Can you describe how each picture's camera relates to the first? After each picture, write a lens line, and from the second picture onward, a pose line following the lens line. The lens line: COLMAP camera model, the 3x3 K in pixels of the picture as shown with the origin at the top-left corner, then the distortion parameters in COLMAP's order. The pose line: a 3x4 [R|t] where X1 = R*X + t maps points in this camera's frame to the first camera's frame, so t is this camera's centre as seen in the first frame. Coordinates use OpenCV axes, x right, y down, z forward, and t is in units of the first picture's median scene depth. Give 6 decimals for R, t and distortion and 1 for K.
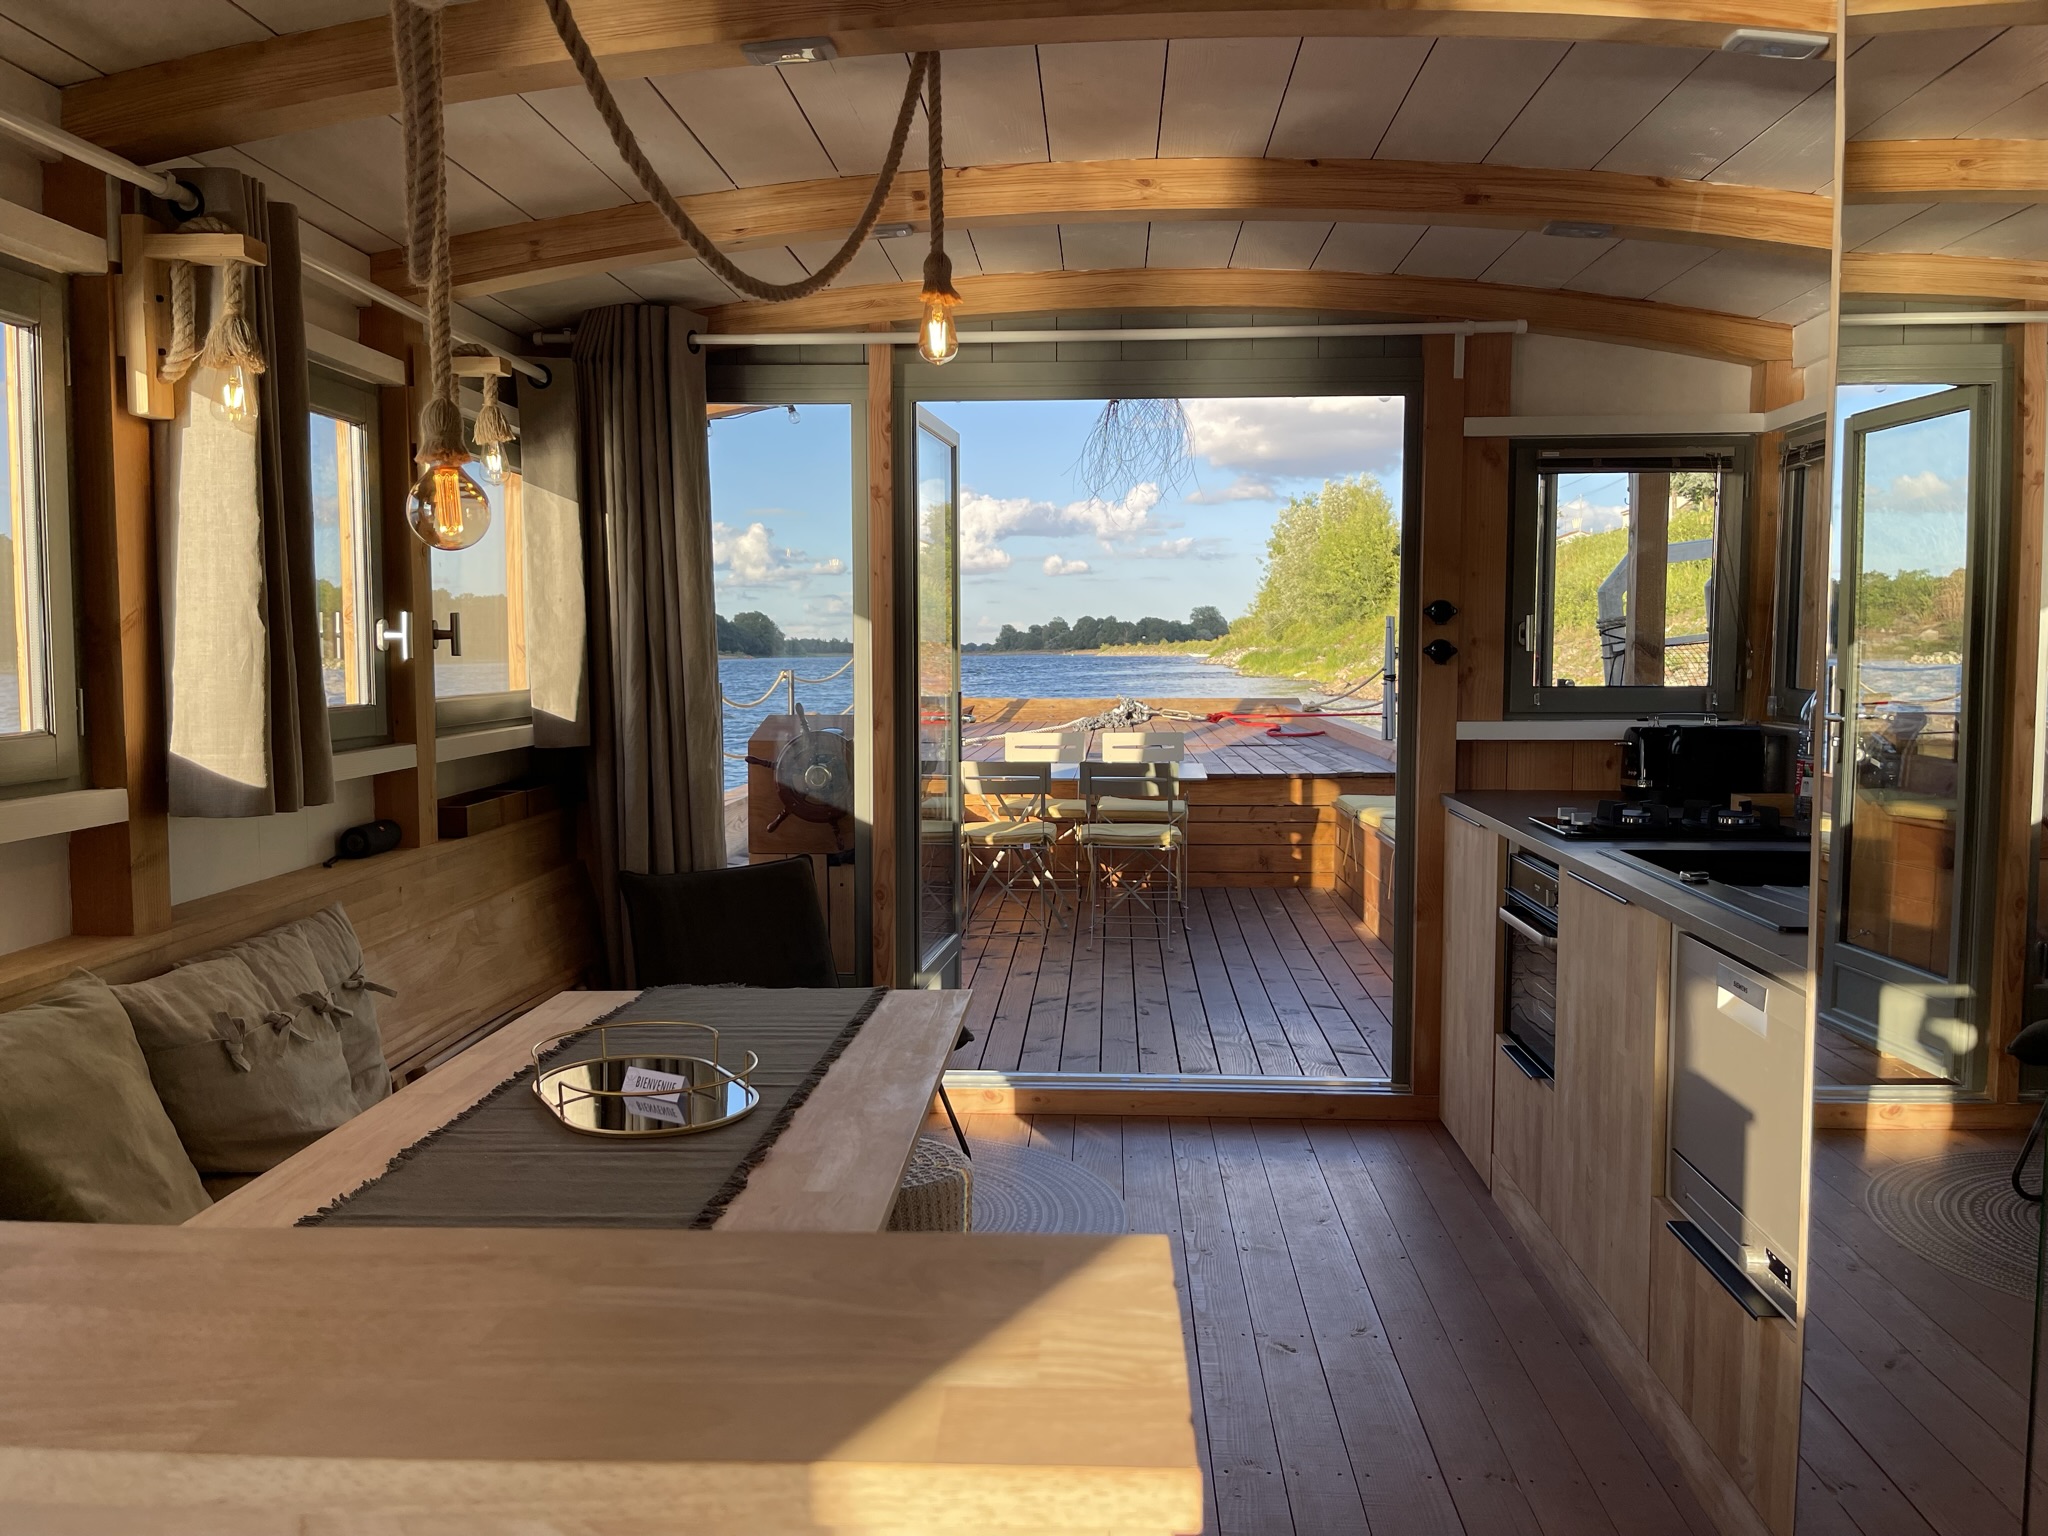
lens RADIAL K [[1522.1, 0, 1026.3], [0, 1522.1, 768.2], [0, 0, 1]] dist [0.026945, -0.009498]
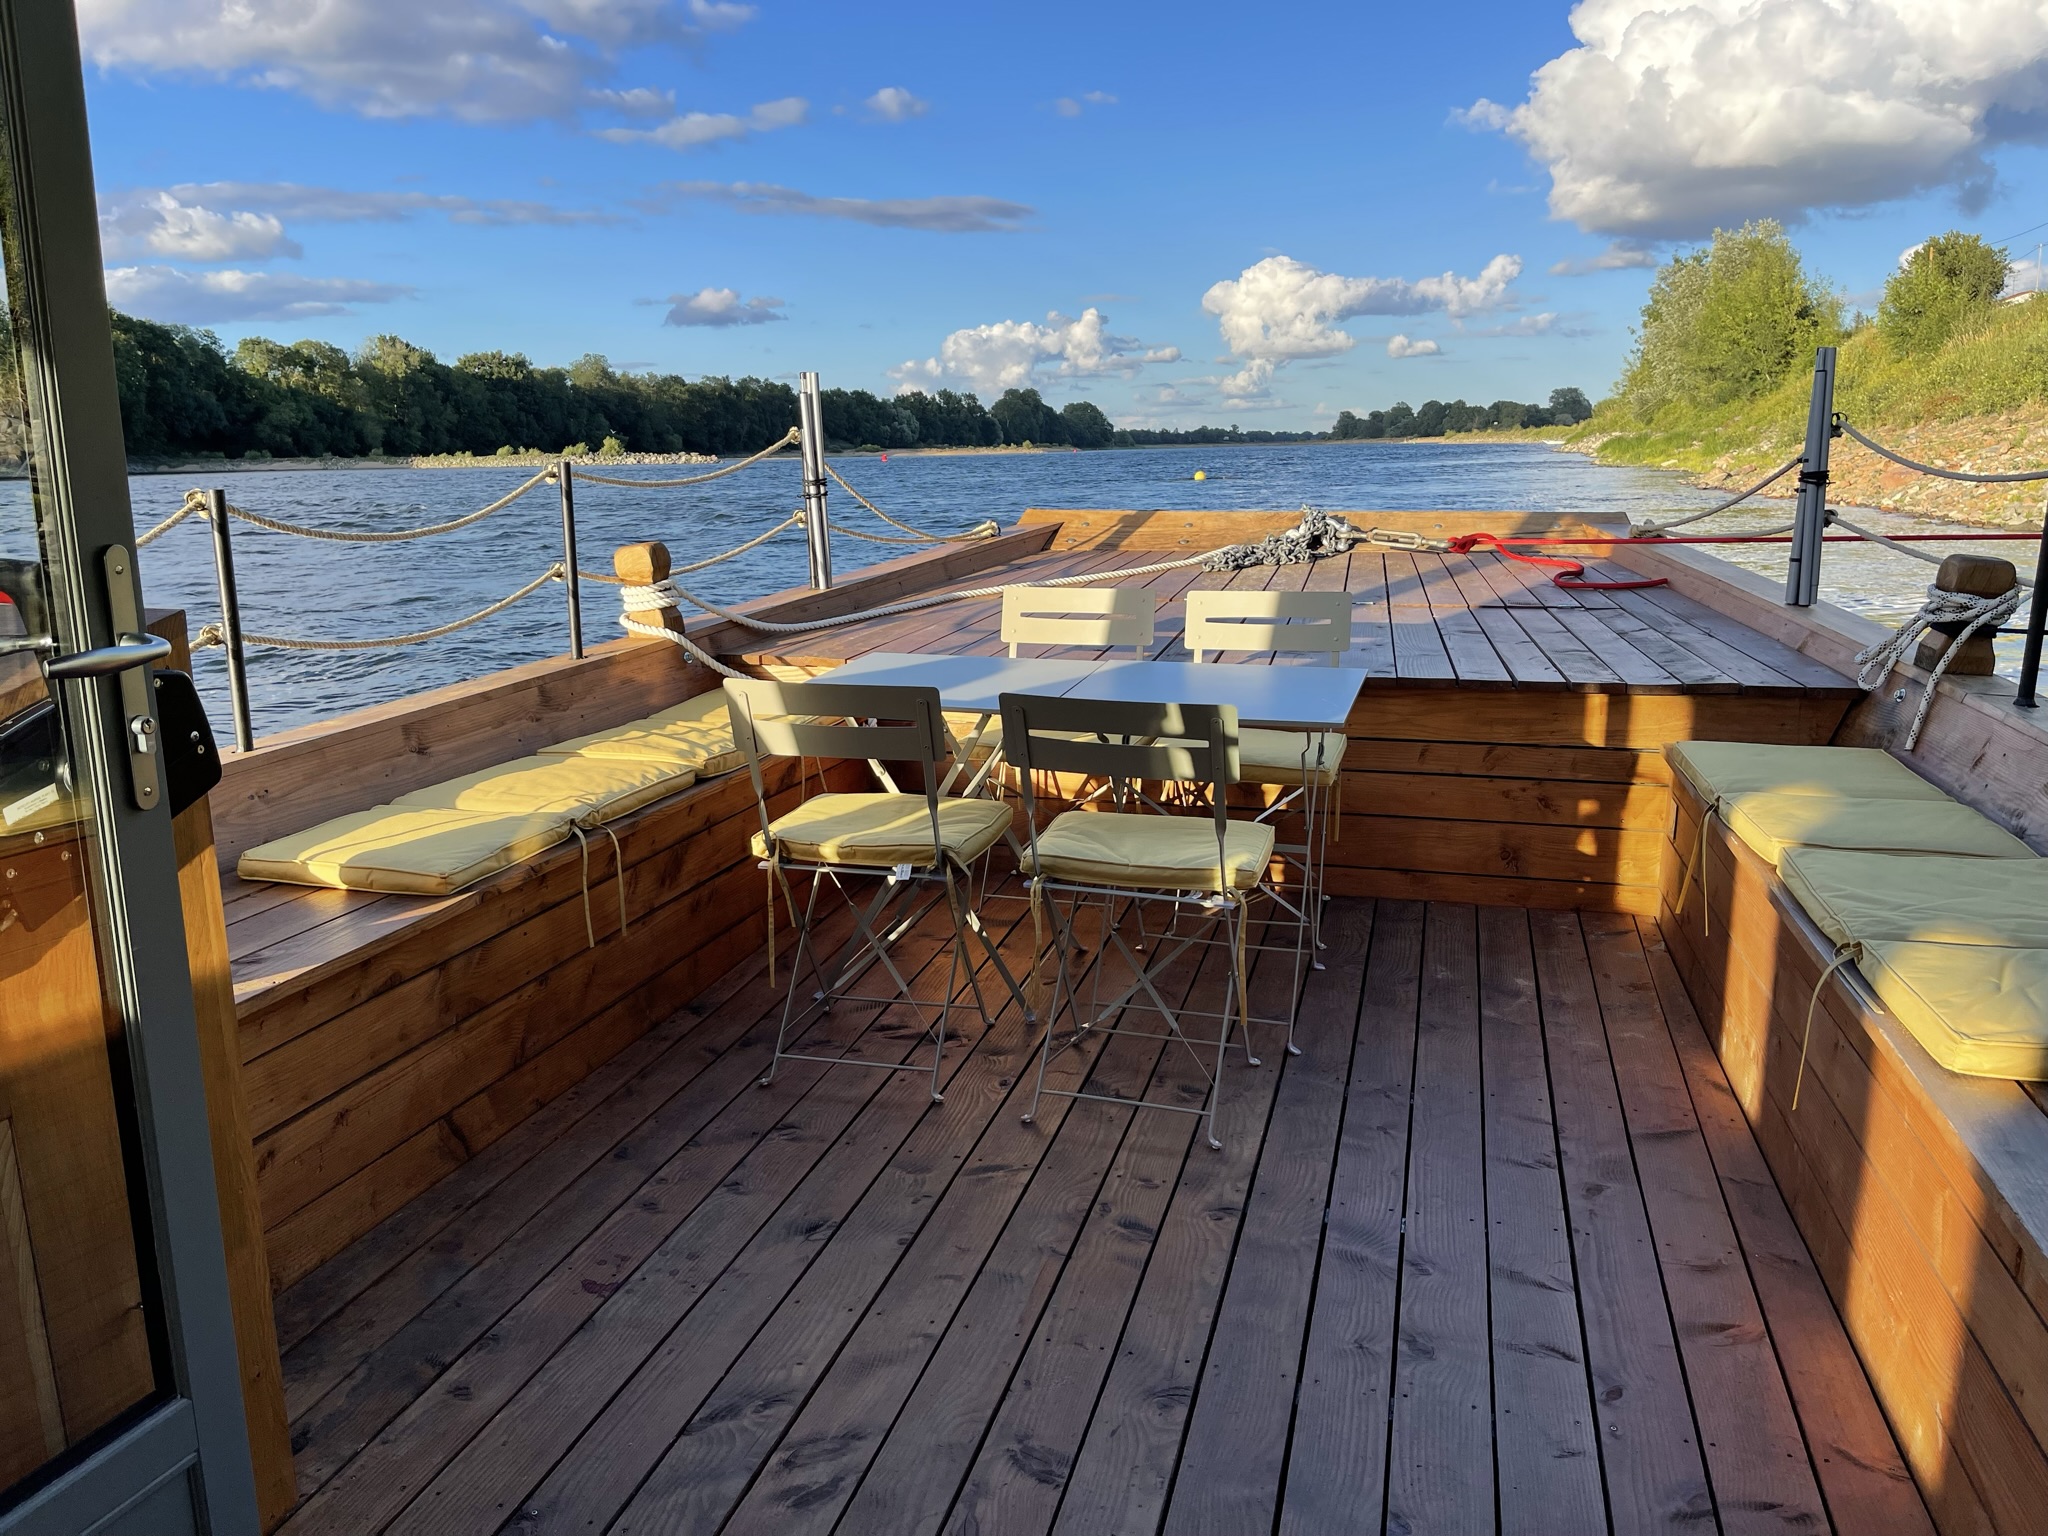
lens RADIAL K [[1522.1, 0, 994.1], [0, 1522.1, 724.8], [0, 0, 1]] dist [0.026945, -0.009498]
pose [[0.972460, 0.034844, -0.230451, 0.125797], [-0.009991, 0.994085, 0.108145, -0.039736], [0.232856, -0.102864, 0.967056, 0.579049]]
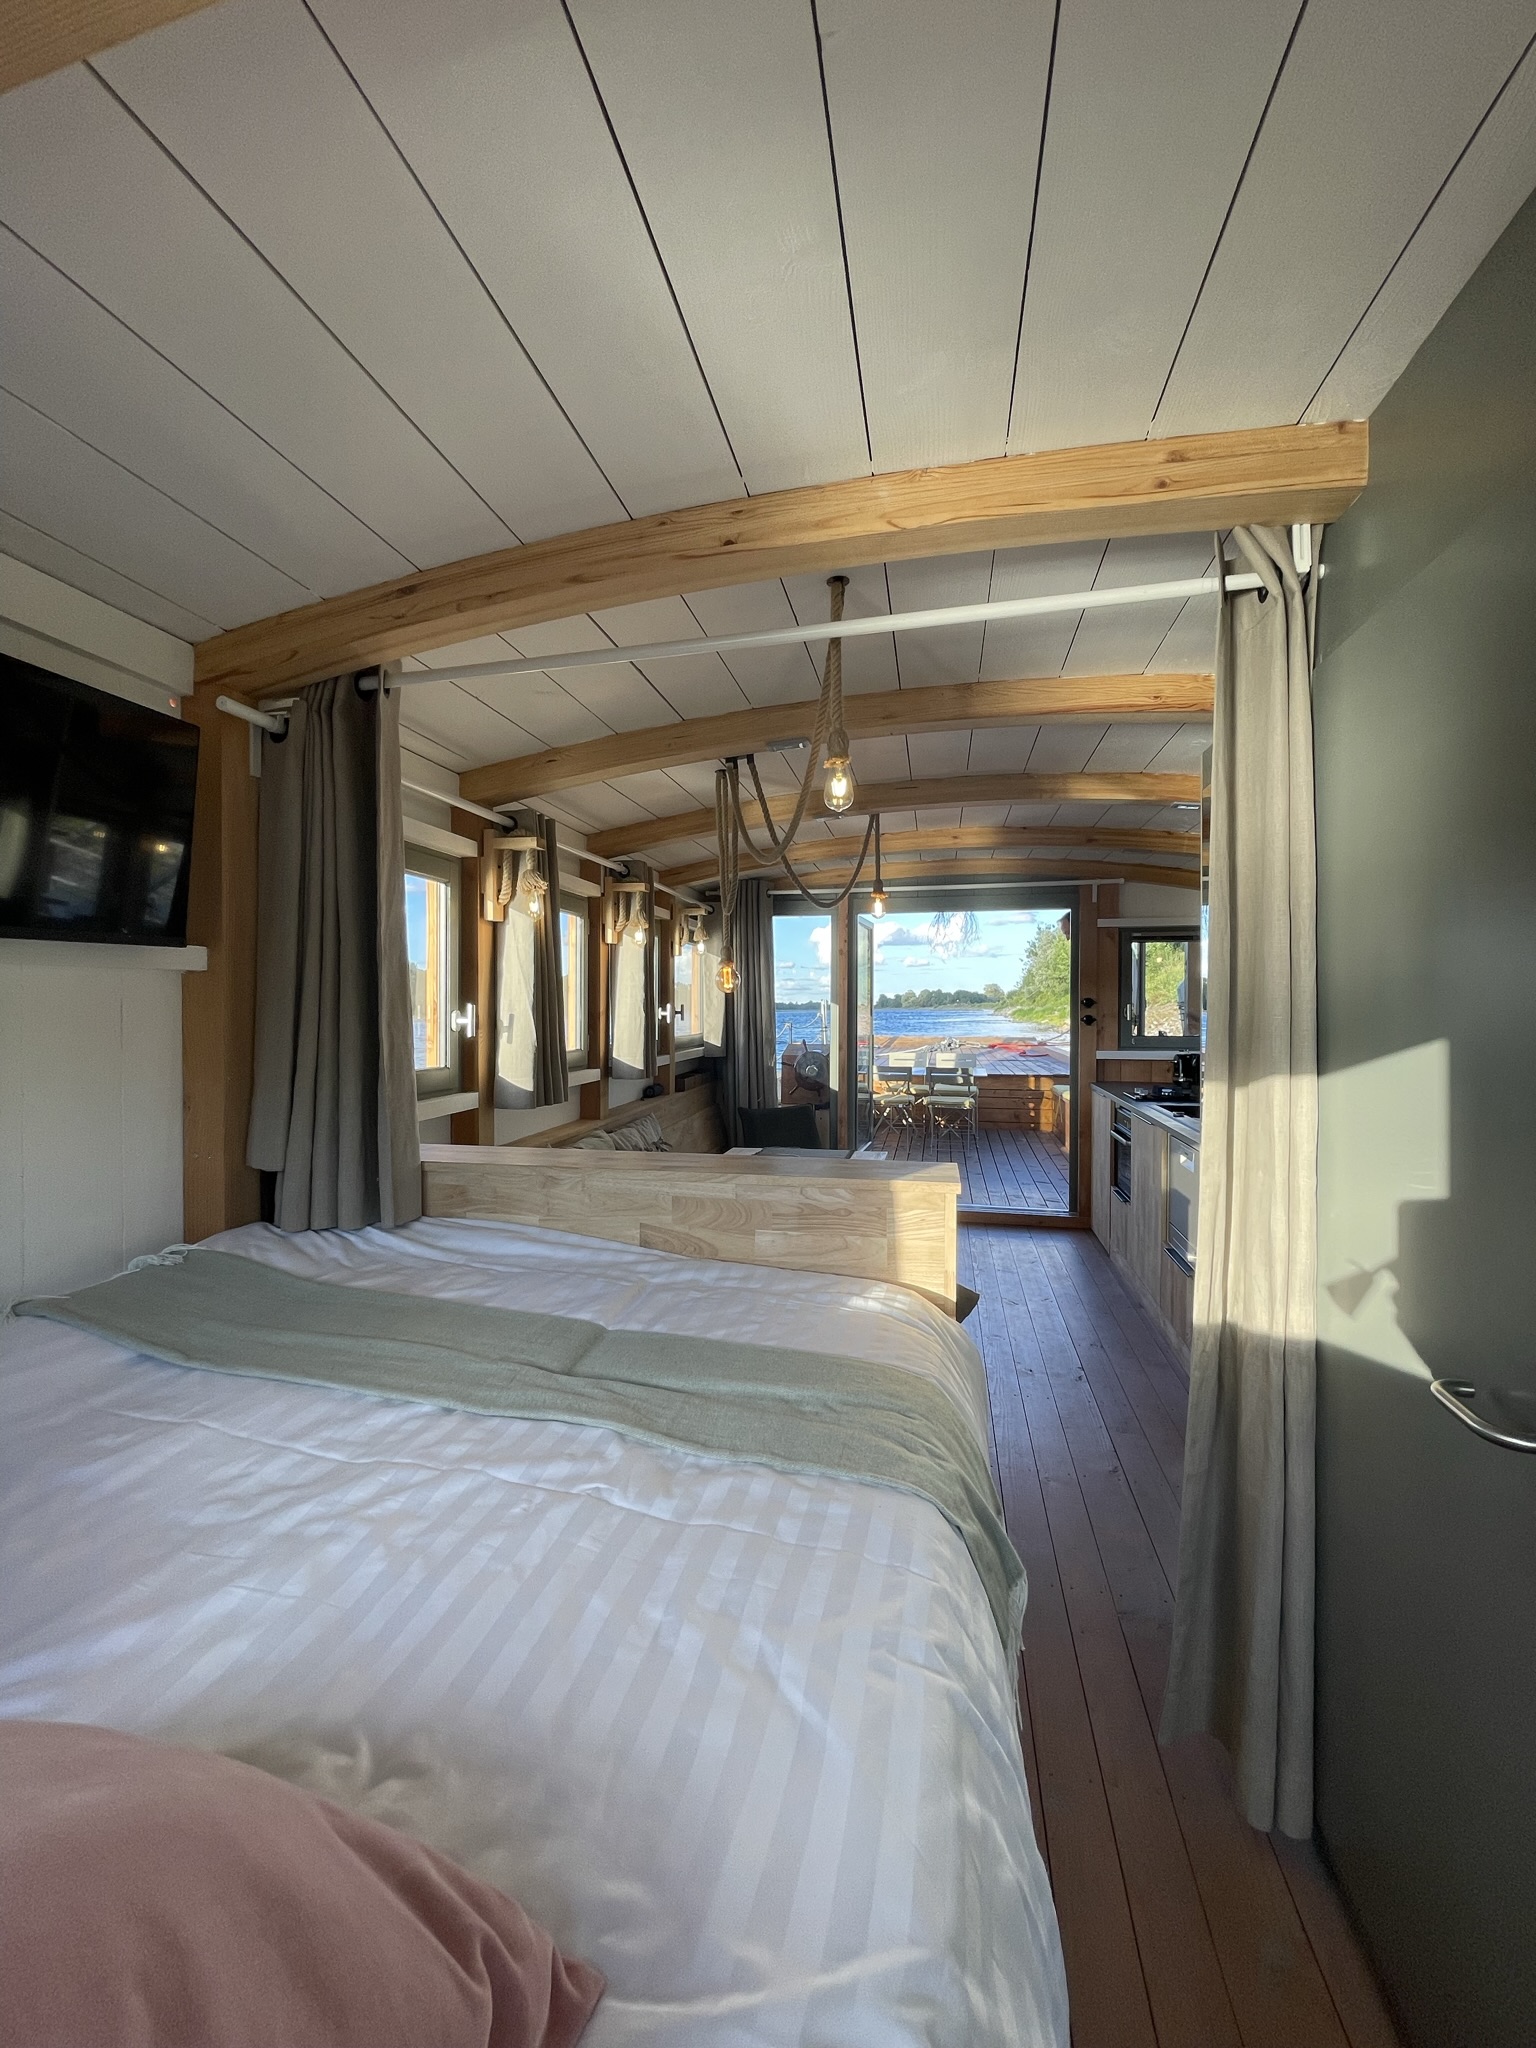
lens RADIAL K [[814.9, 0, 762.2], [0, 814.9, 1007.5], [0, 0, 1]] dist [0.001264, 0.000021]
pose [[0.987443, 0.004378, -0.157917, -0.012288], [-0.016547, 0.996984, -0.075829, 0.003748], [0.157109, 0.077490, 0.984537, -0.185957]]
